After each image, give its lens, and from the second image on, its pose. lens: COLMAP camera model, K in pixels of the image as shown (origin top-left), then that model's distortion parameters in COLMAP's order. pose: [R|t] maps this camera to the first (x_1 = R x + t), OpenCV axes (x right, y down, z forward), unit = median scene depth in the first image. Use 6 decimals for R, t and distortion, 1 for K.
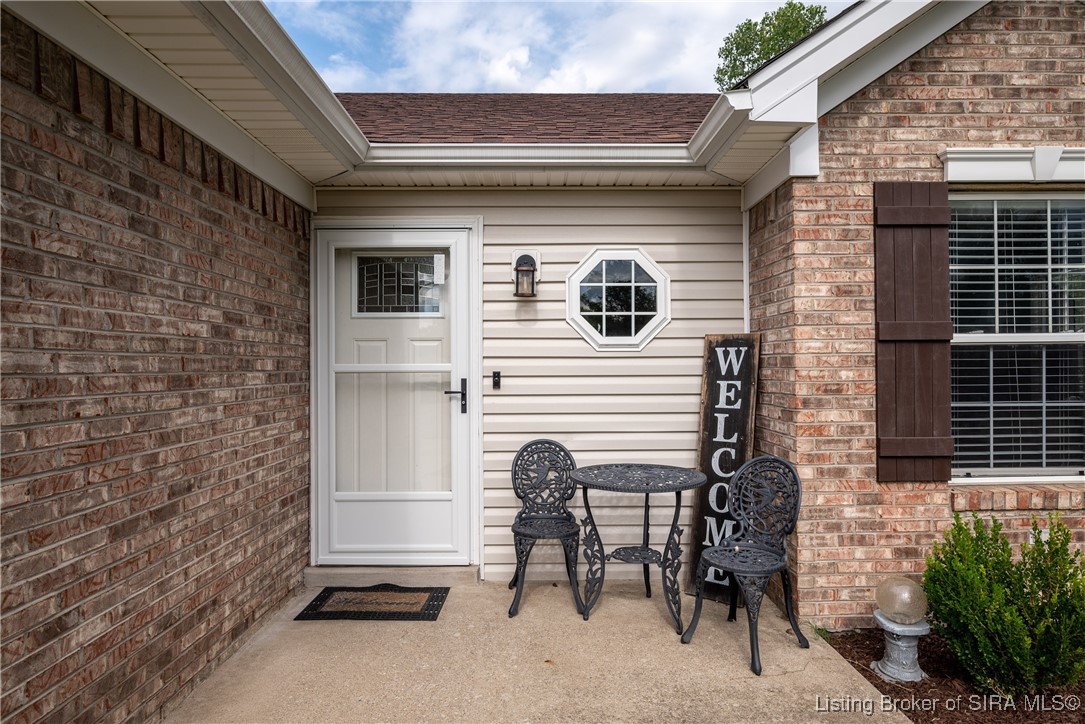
lens RADIAL K [[594.4, 0, 533.5], [0, 594.4, 358.4], [0, 0, 1]] dist [-0.001746, 0.000008]
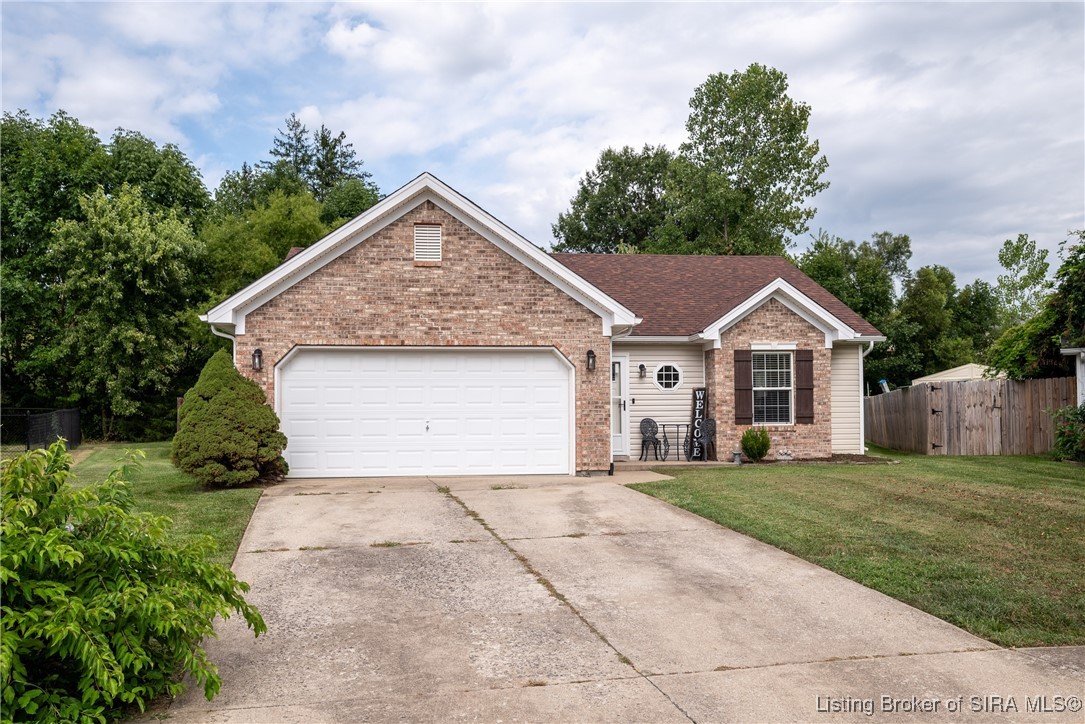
lens RADIAL K [[842.4, 0, 544.6], [0, 842.4, 393.0], [0, 0, 1]] dist [0.000518, 0.000313]
pose [[0.991348, -0.001273, 0.131253, -1.445751], [0.004388, 0.999715, -0.023448, 0.122950], [-0.131186, 0.023822, 0.991072, -4.476464]]
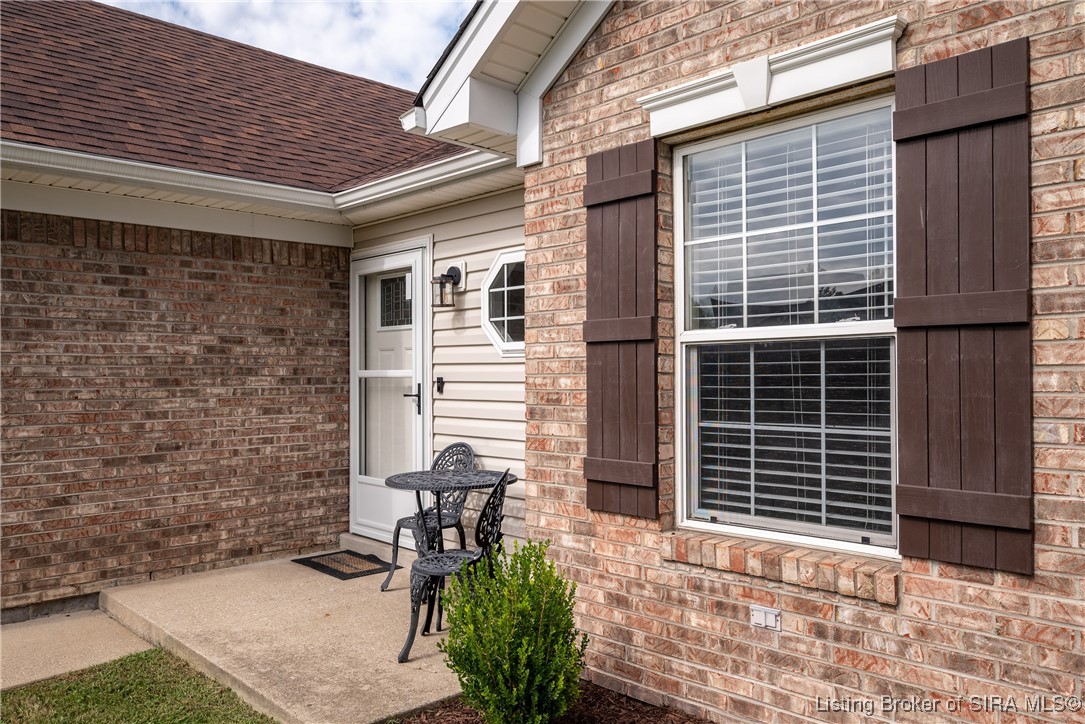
lens RADIAL K [[801.6, 0, 565.6], [0, 801.6, 359.4], [0, 0, 1]] dist [0.000942, -0.001871]
pose [[0.702155, -0.010835, -0.711941, 1.367310], [0.010911, 0.999931, -0.004457, -0.001502], [0.711940, -0.004638, 0.702225, 0.172309]]
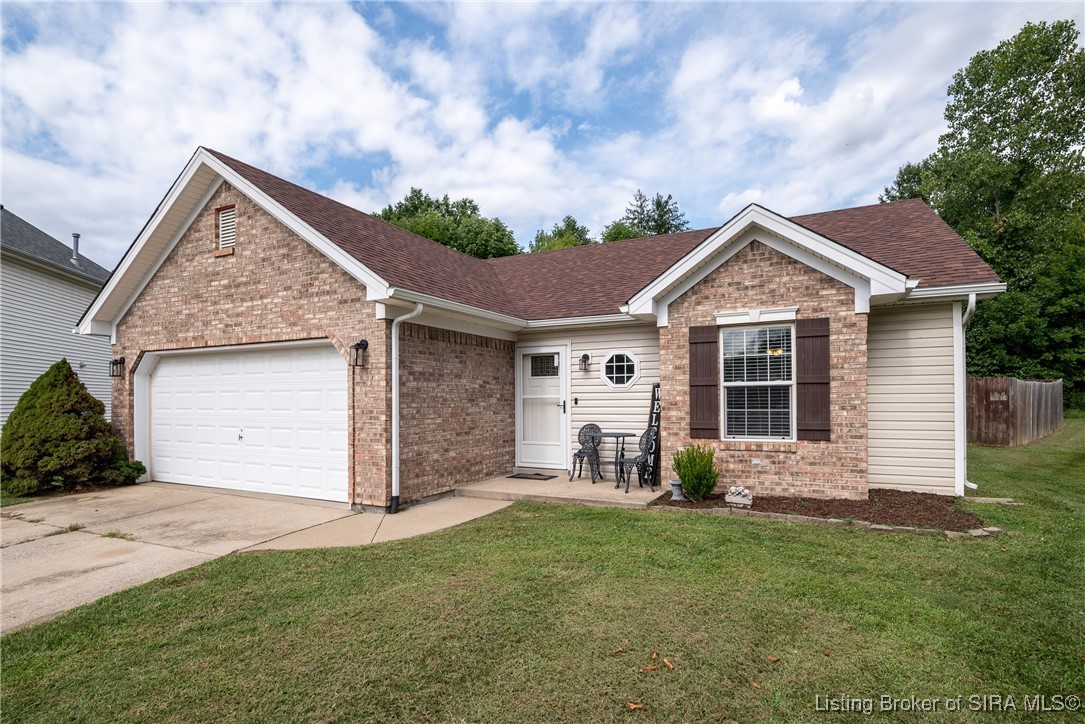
lens RADIAL K [[535.0, 0, 548.0], [0, 535.0, 388.2], [0, 0, 1]] dist [-0.004017, -0.000322]
pose [[0.897783, -0.011604, -0.440286, 1.066822], [0.009017, 0.999928, -0.007966, -0.004650], [0.440346, 0.003181, 0.897822, -1.464252]]
